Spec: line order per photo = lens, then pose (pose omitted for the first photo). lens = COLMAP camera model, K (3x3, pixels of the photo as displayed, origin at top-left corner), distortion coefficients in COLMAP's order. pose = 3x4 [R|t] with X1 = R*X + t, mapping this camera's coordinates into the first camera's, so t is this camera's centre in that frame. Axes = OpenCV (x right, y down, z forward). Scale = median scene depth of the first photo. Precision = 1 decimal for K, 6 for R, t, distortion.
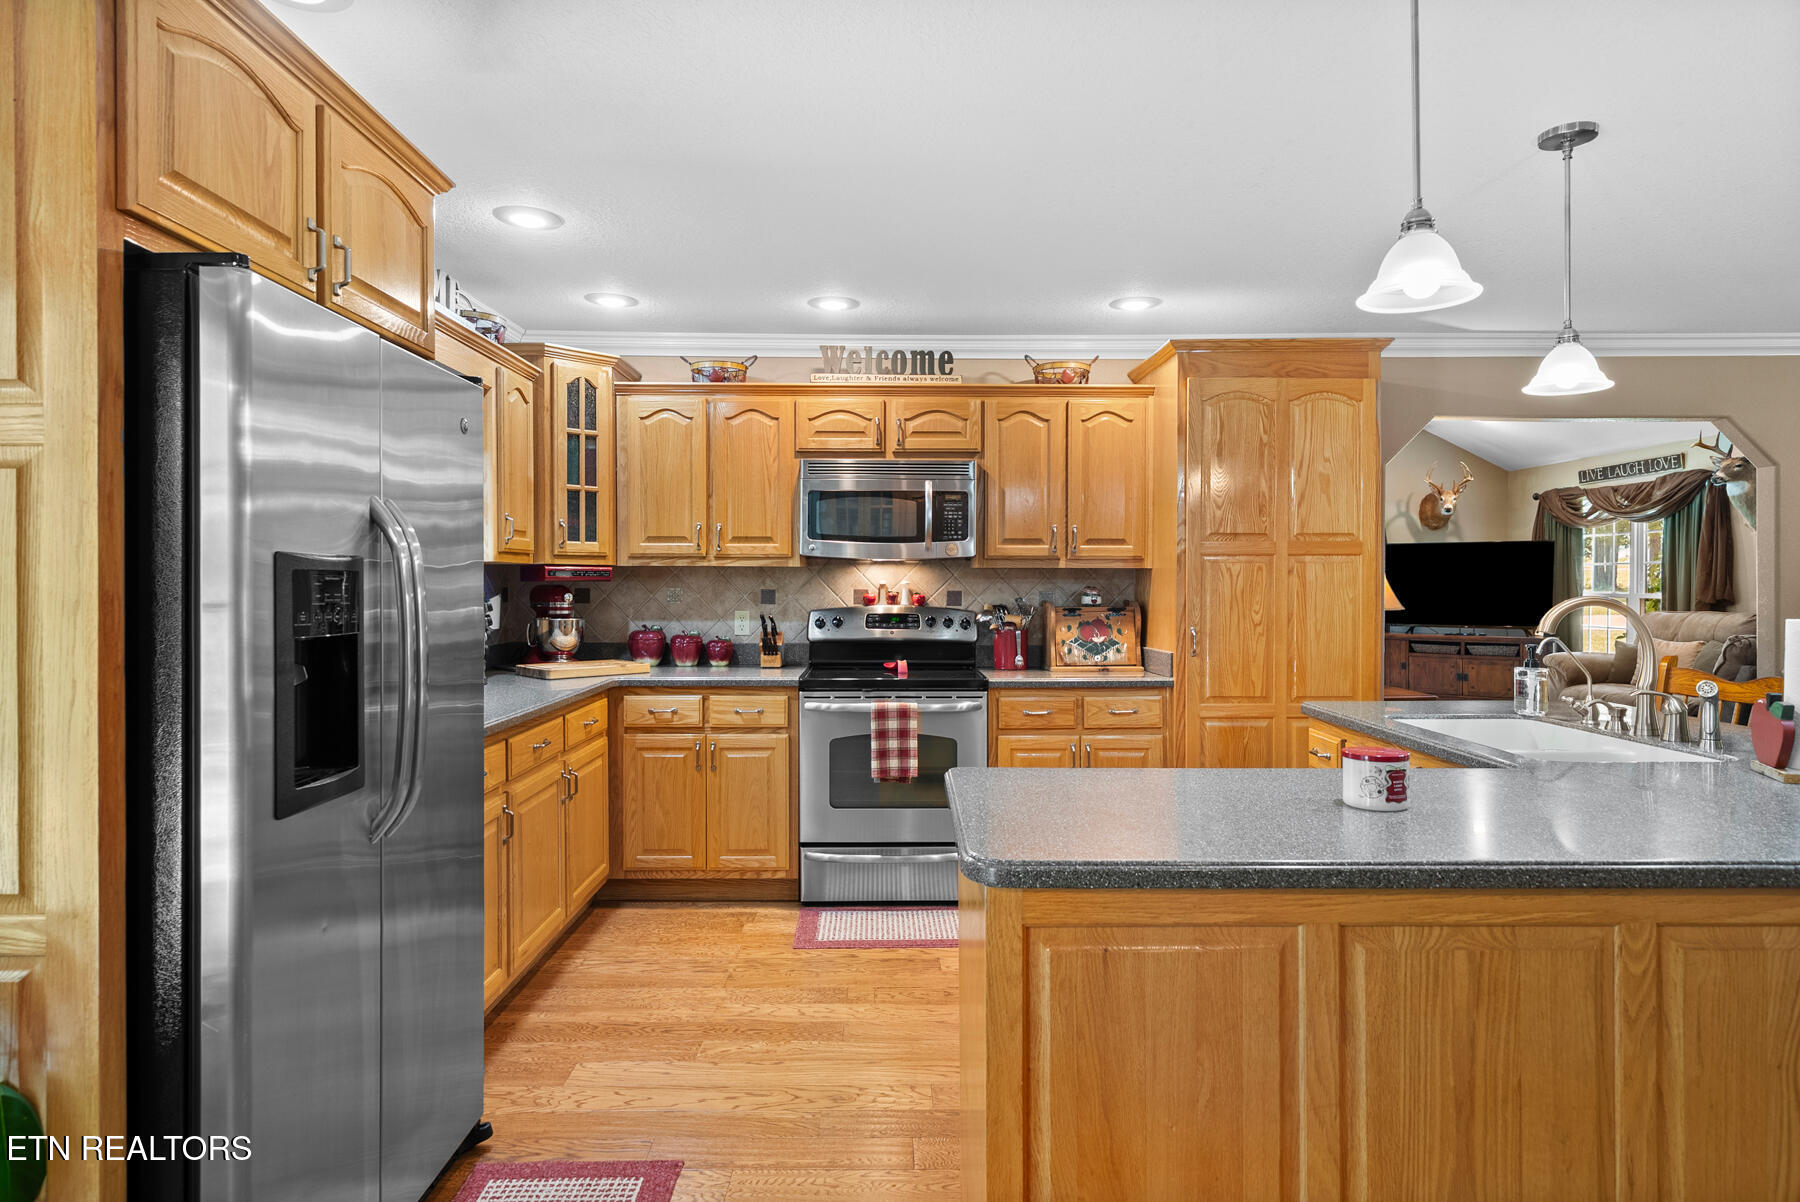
lens RADIAL K [[1013.5, 0, 895.6], [0, 1013.5, 583.3], [0, 0, 1]] dist [0.002019, 0.001964]
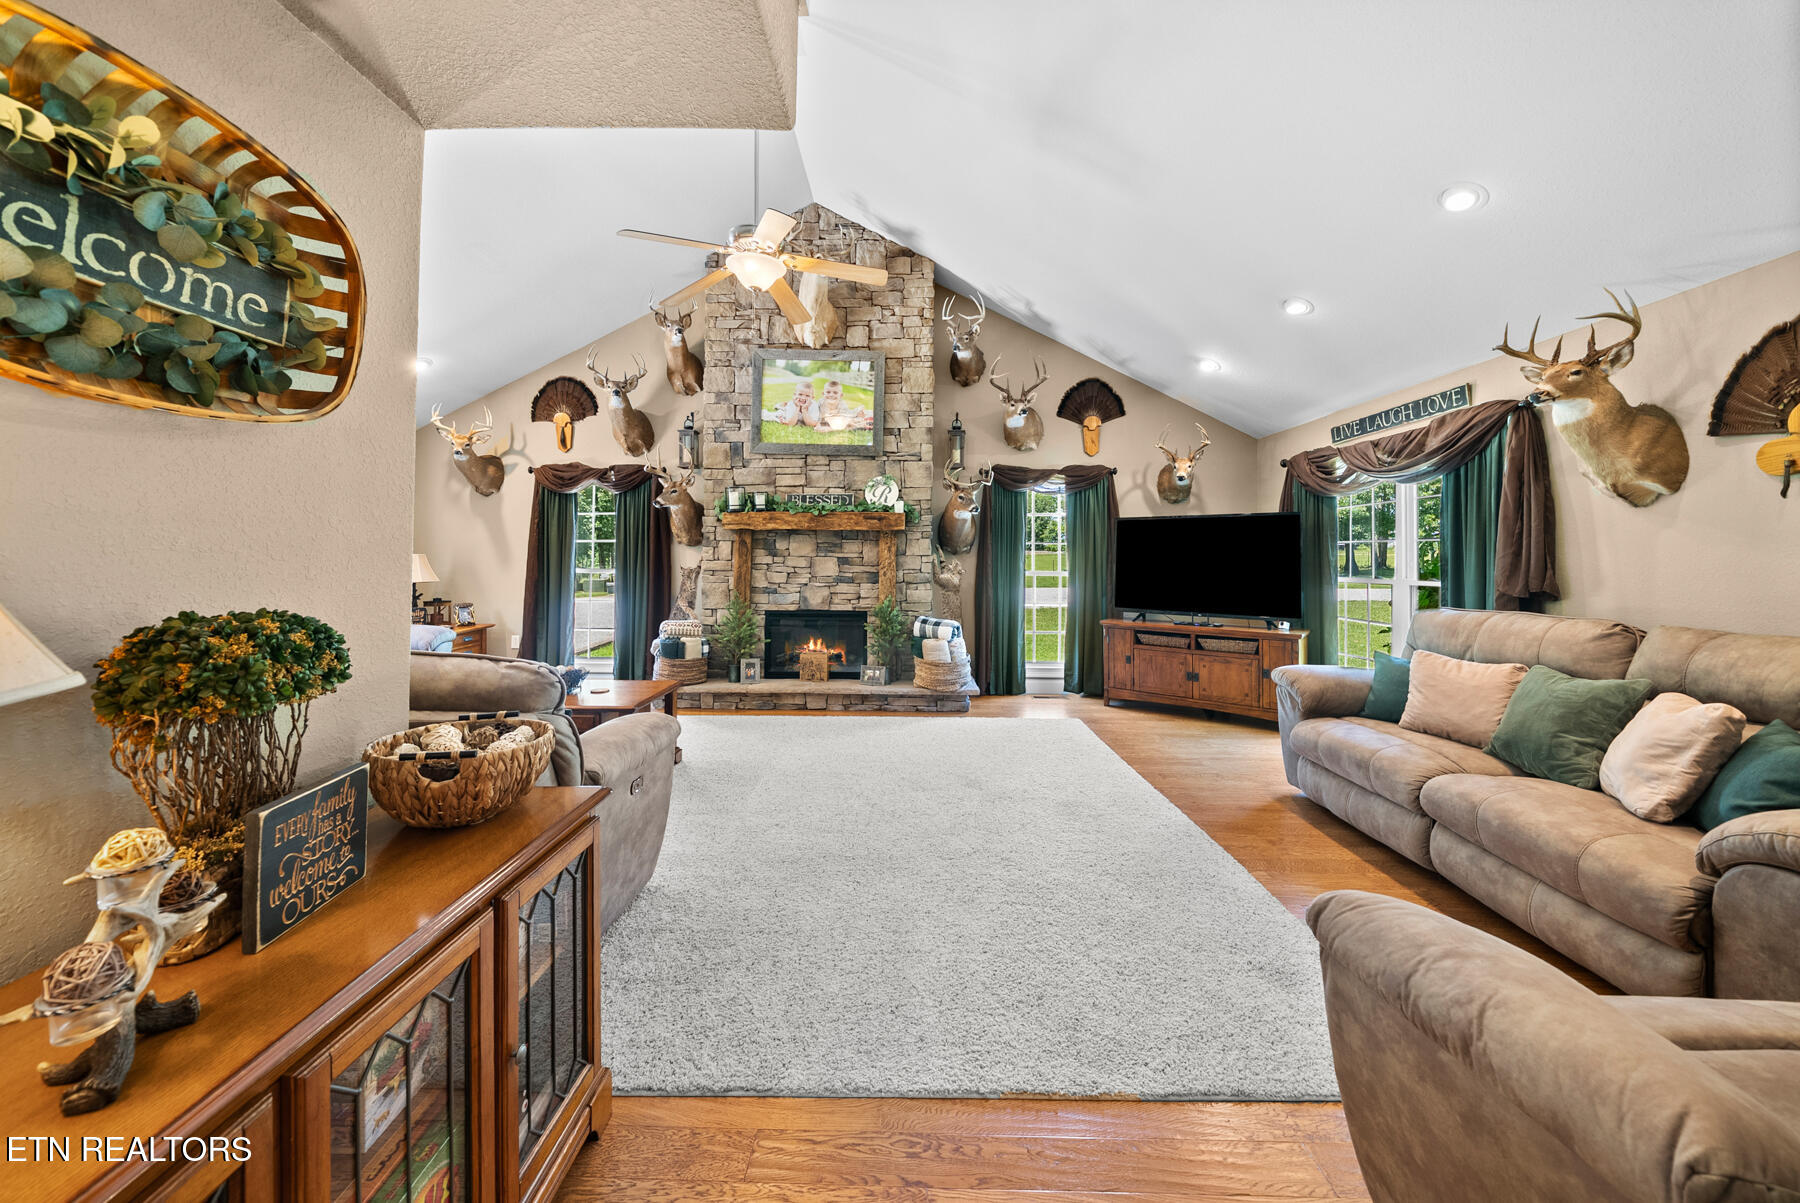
lens RADIAL K [[650.8, 0, 897.7], [0, 650.8, 545.0], [0, 0, 1]] dist [-0.002176, -0.000256]
pose [[0.999563, 0.005760, -0.029002, 0.713592], [-0.006414, 0.999726, -0.022527, -0.003906], [0.028864, 0.022704, 0.999325, 0.983903]]
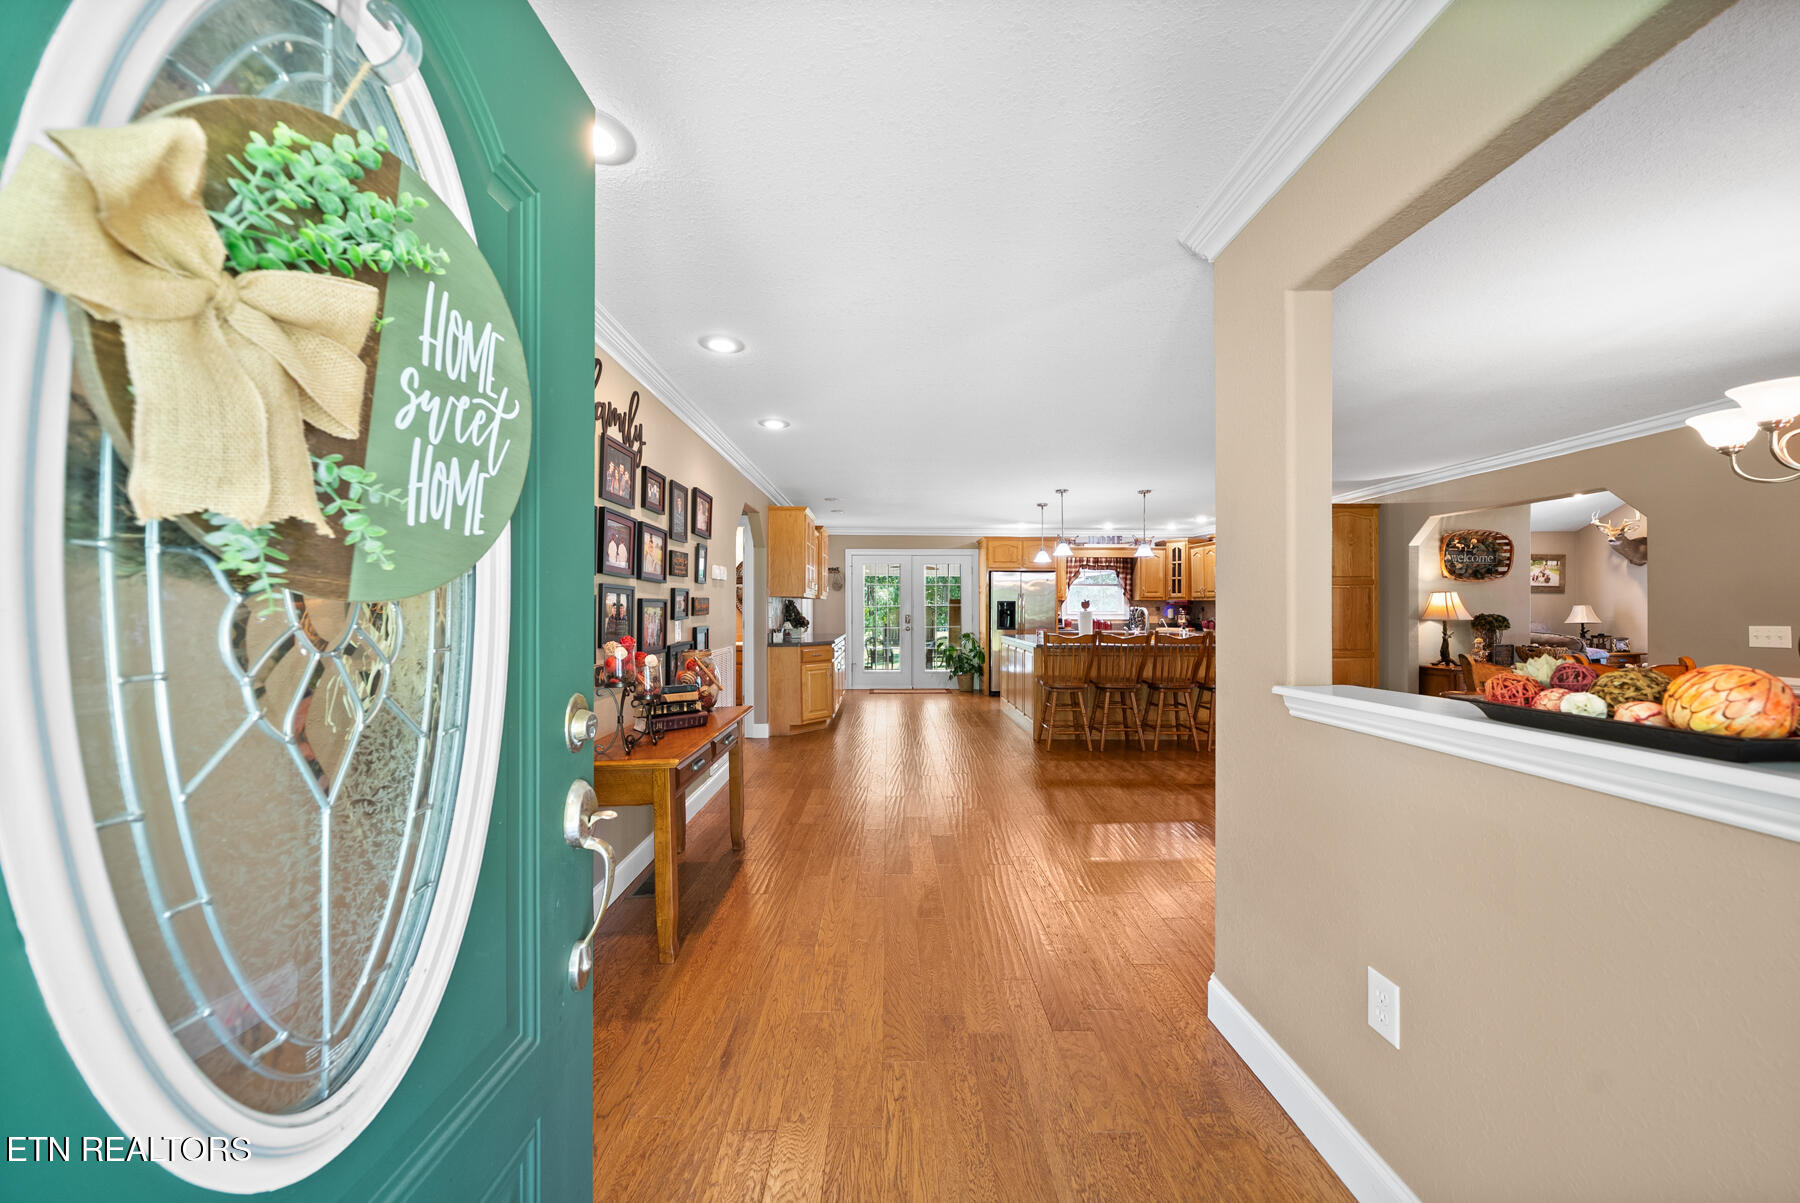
lens RADIAL K [[633.2, 0, 901.9], [0, 633.2, 605.7], [0, 0, 1]] dist [-0.008006, 0.000075]
pose [[0.014959, 0.000473, -0.999888, 1.717094], [-0.007087, 0.999975, 0.000368, 0.006411], [0.999863, 0.007080, 0.014962, 0.009958]]
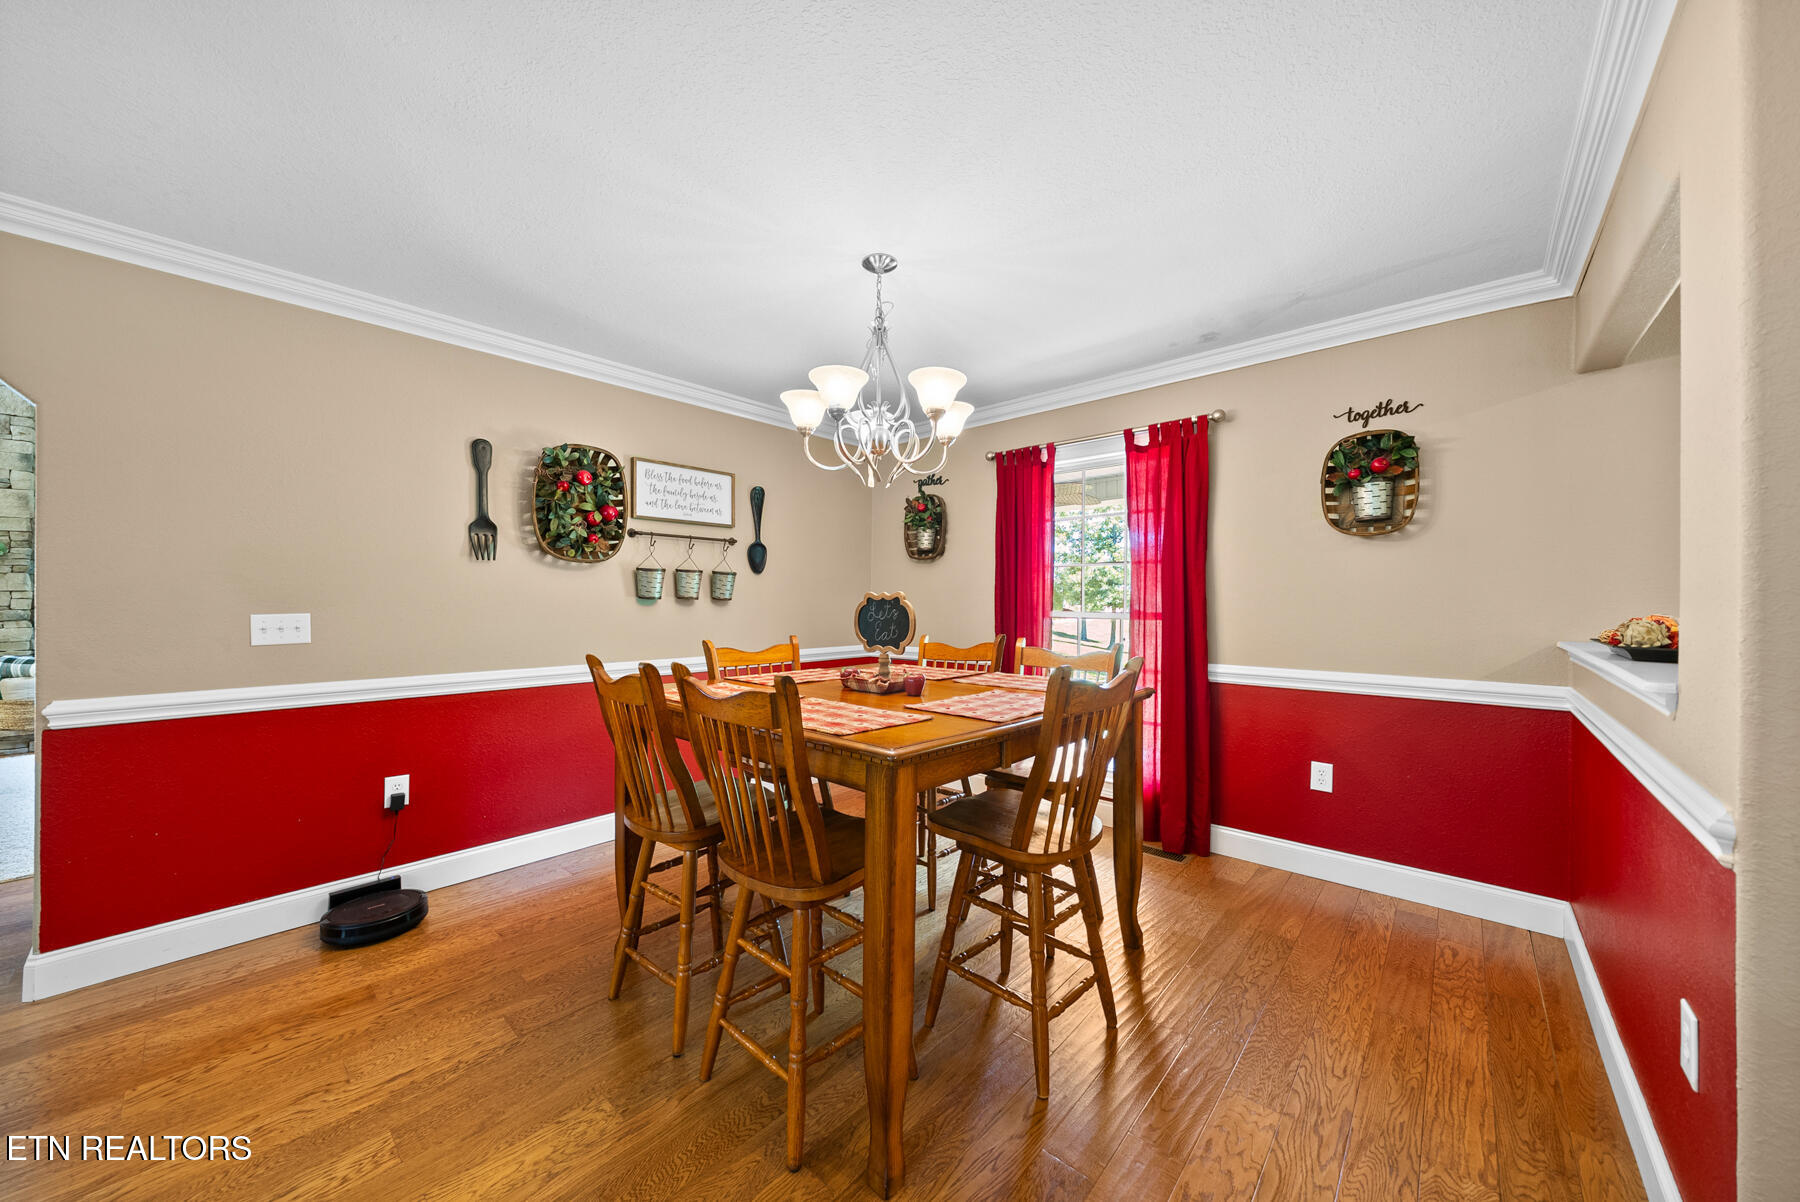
lens RADIAL K [[629.1, 0, 893.0], [0, 629.1, 601.2], [0, 0, 1]] dist [-0.003100, -0.000114]
pose [[0.674936, 0.006373, 0.737848, 0.967254], [0.000548, 0.999958, -0.009138, 0.017723], [-0.737876, 0.006572, 0.674905, 0.313309]]
